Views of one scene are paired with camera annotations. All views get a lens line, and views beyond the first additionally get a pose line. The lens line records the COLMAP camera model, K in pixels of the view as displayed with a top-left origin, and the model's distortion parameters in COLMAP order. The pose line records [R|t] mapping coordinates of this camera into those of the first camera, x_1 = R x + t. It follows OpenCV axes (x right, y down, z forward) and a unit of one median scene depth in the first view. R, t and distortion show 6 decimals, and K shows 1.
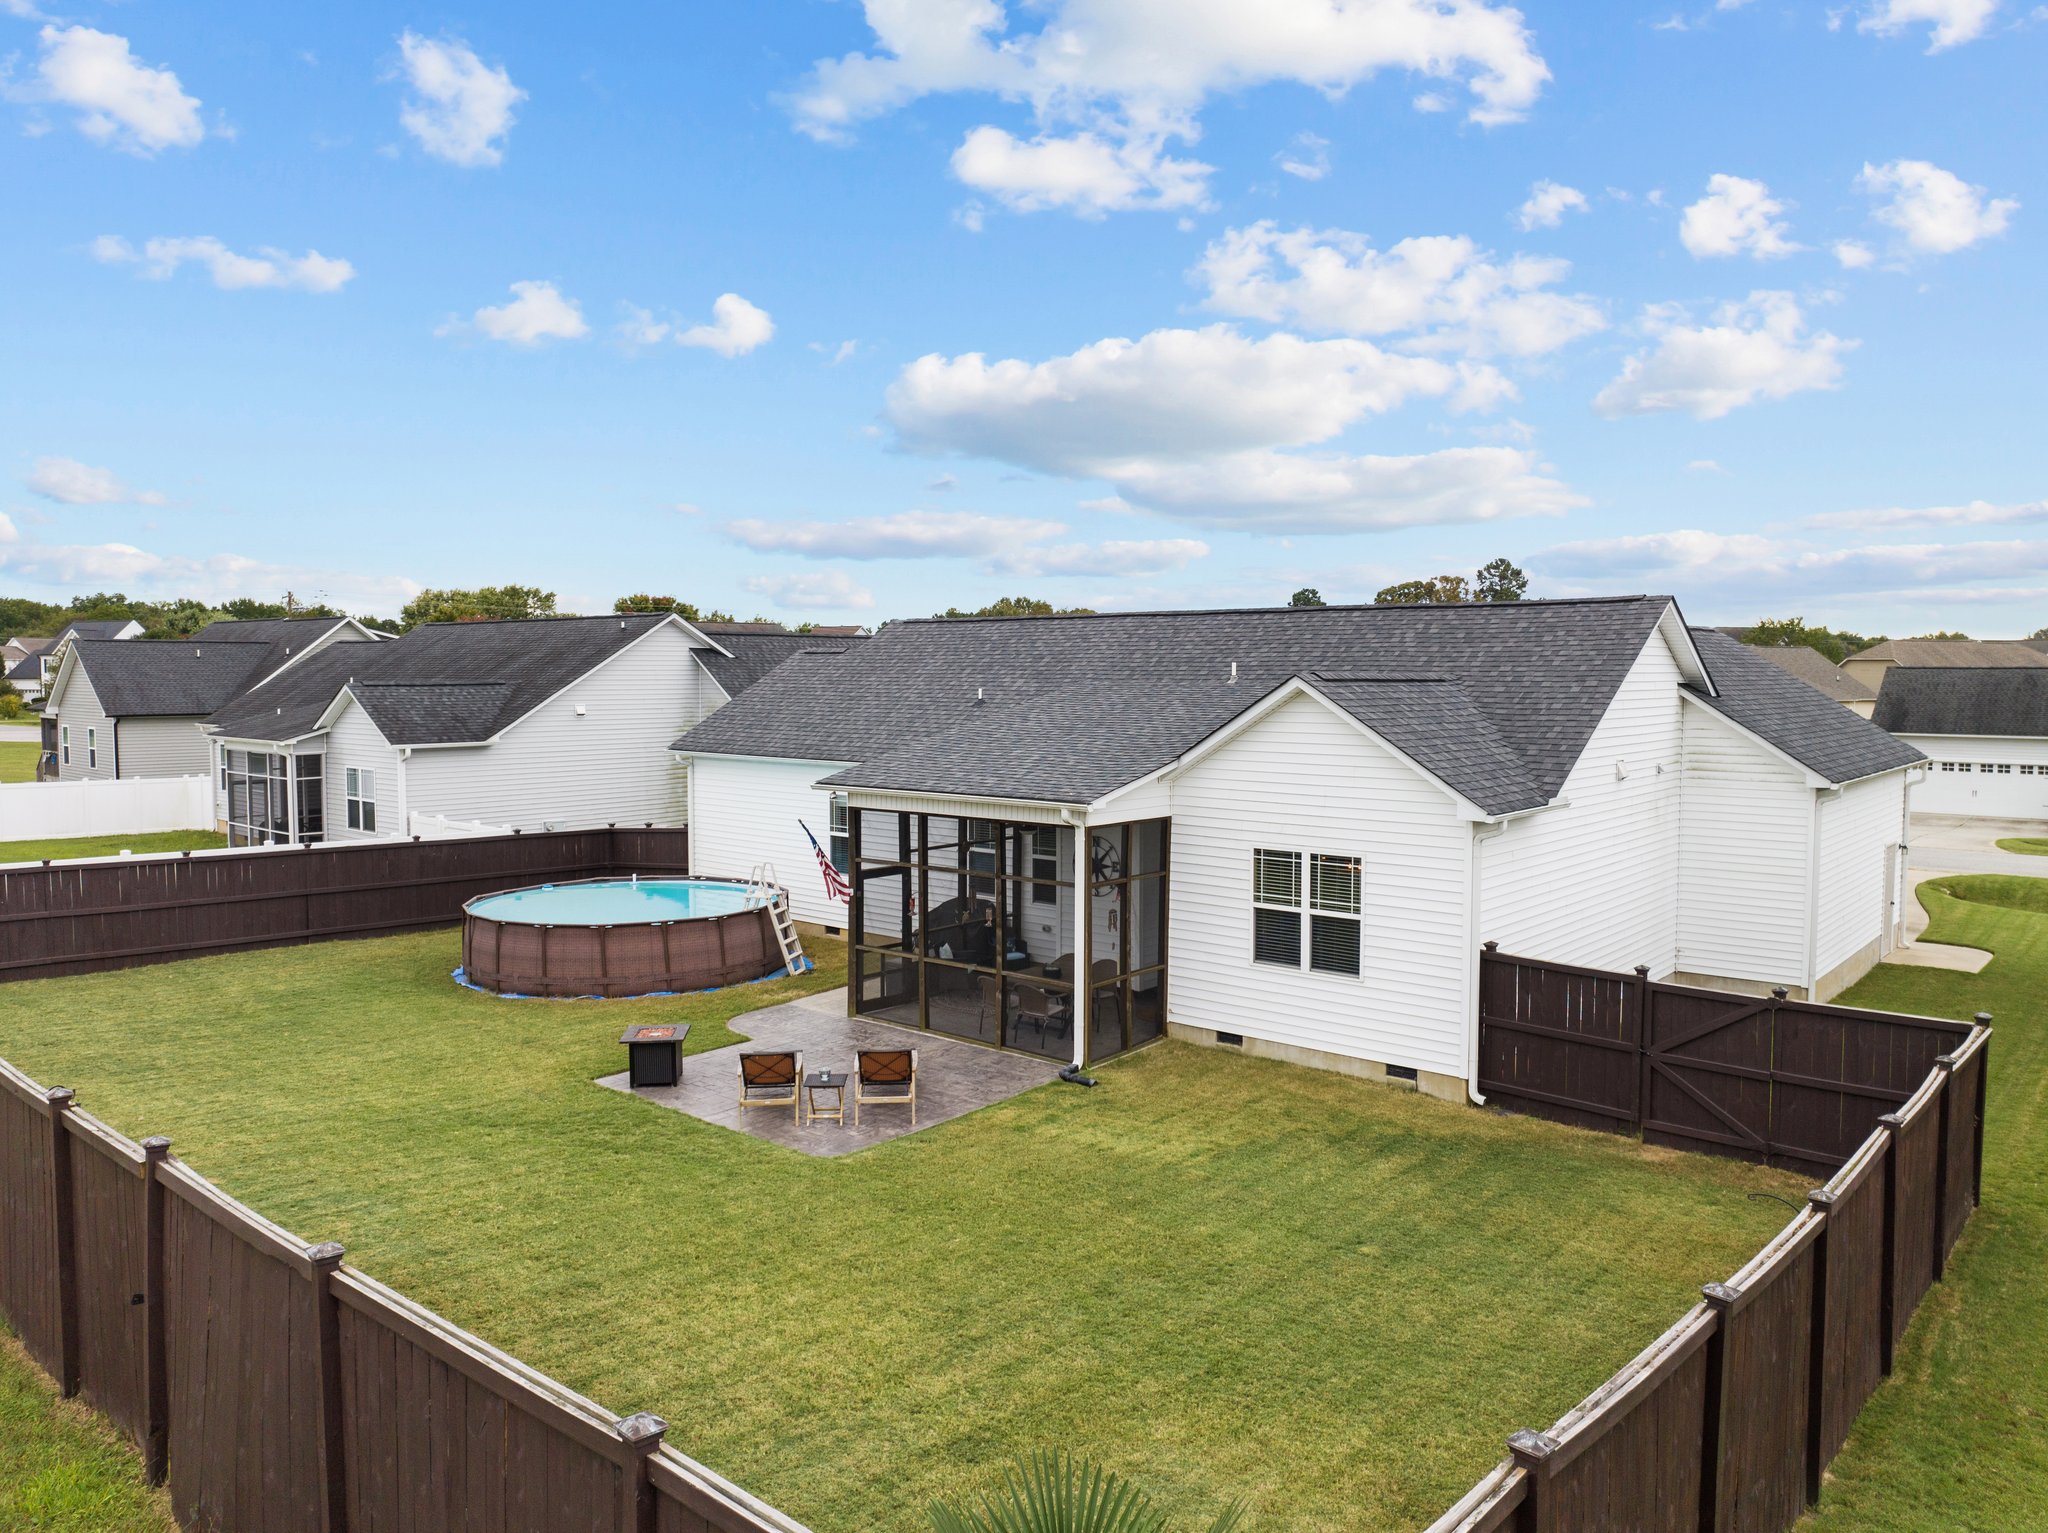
lens RADIAL K [[1428.6, 0, 1024.1], [0, 1428.6, 758.7], [0, 0, 1]] dist [-0.040509, 0.000360]
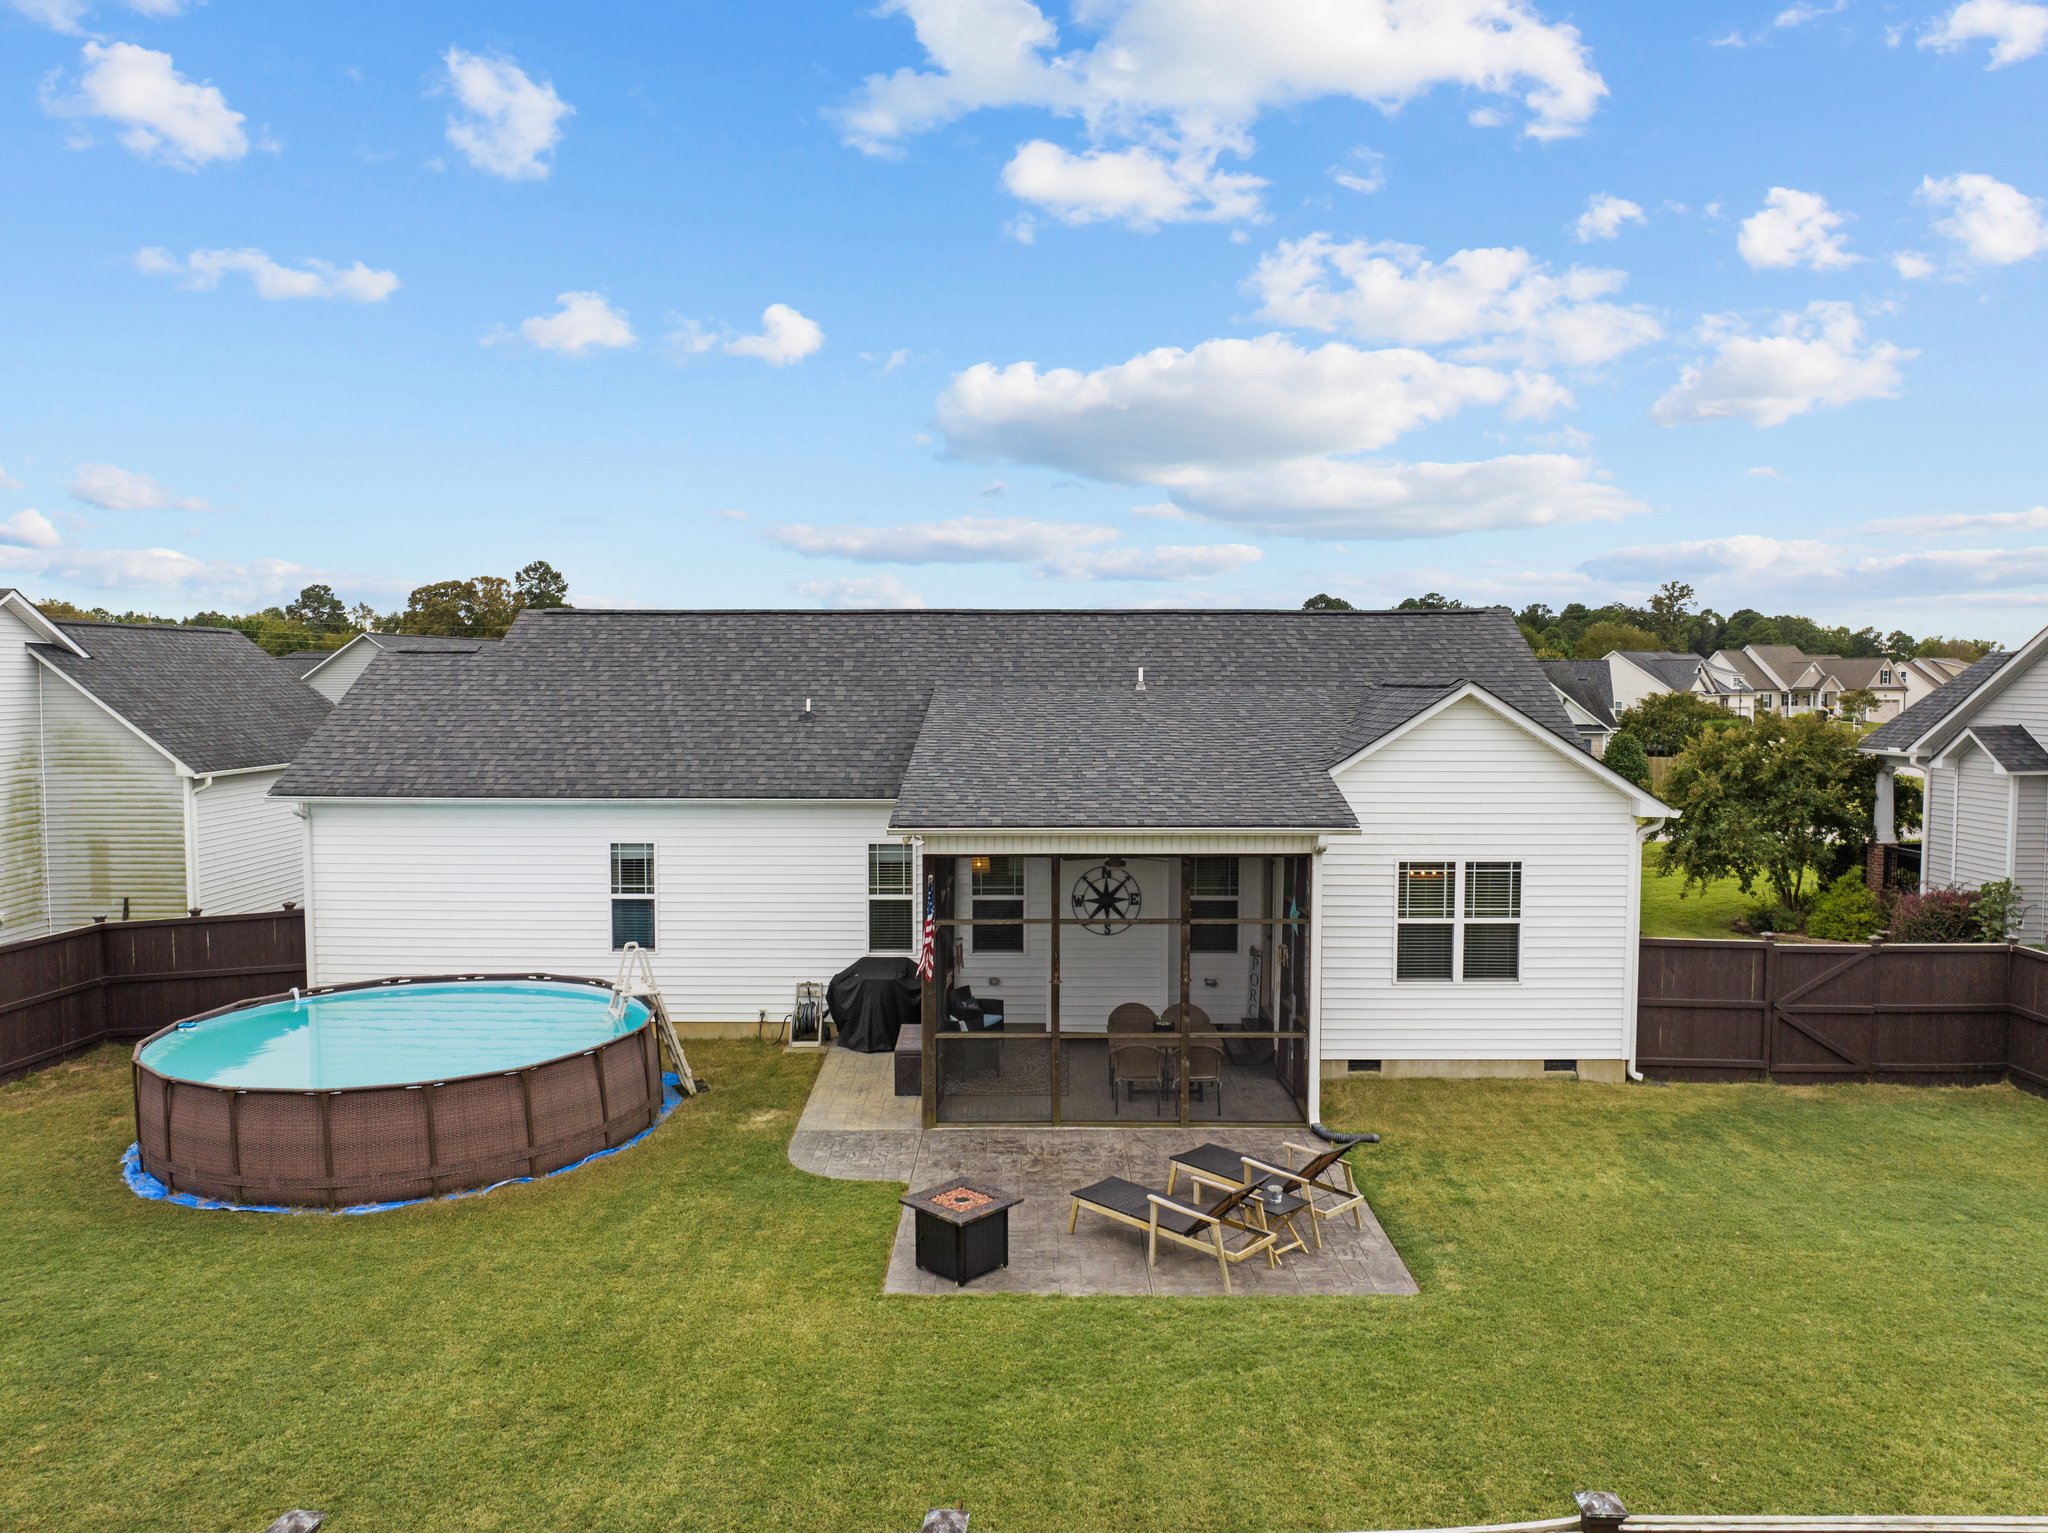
lens RADIAL K [[1428.6, 0, 1024.1], [0, 1428.6, 758.7], [0, 0, 1]] dist [-0.040509, 0.000360]
pose [[0.761914, -0.034123, 0.646778, -0.627258], [0.037537, 0.999259, 0.008501, -0.023582], [-0.646589, 0.017801, 0.762631, 0.419681]]
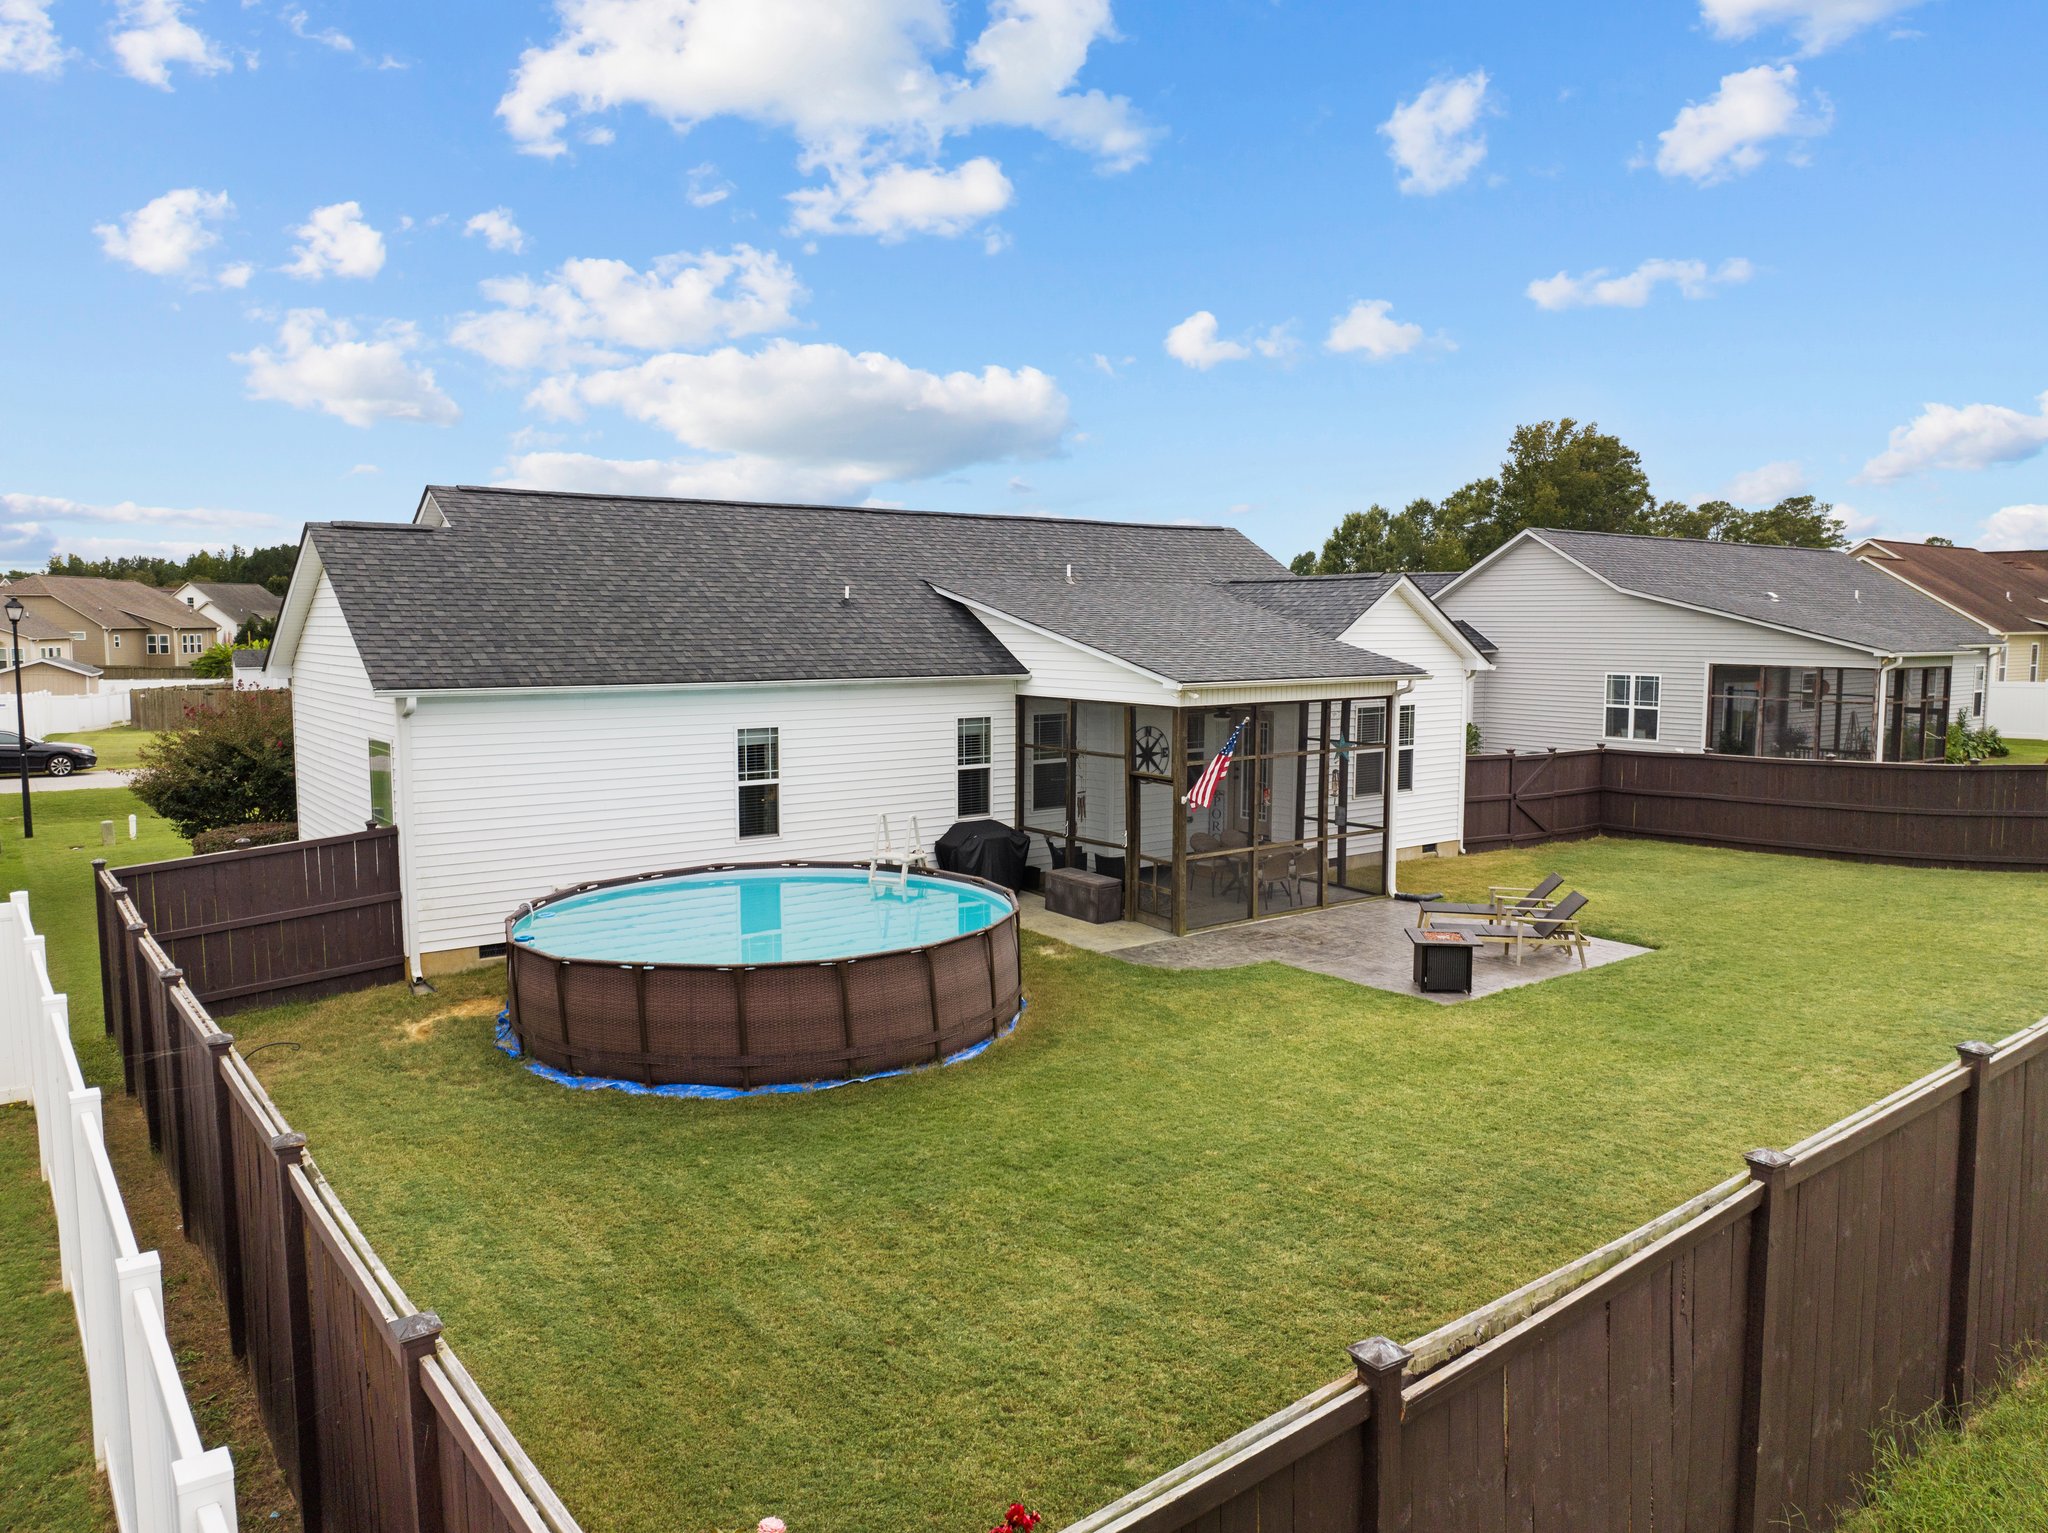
lens RADIAL K [[1428.6, 0, 1024.1], [0, 1428.6, 758.7], [0, 0, 1]] dist [-0.040509, 0.000360]
pose [[0.212936, -0.091802, 0.972744, -1.126658], [0.059337, 0.994954, 0.080909, -0.013575], [-0.975263, 0.040491, 0.217309, 0.986101]]
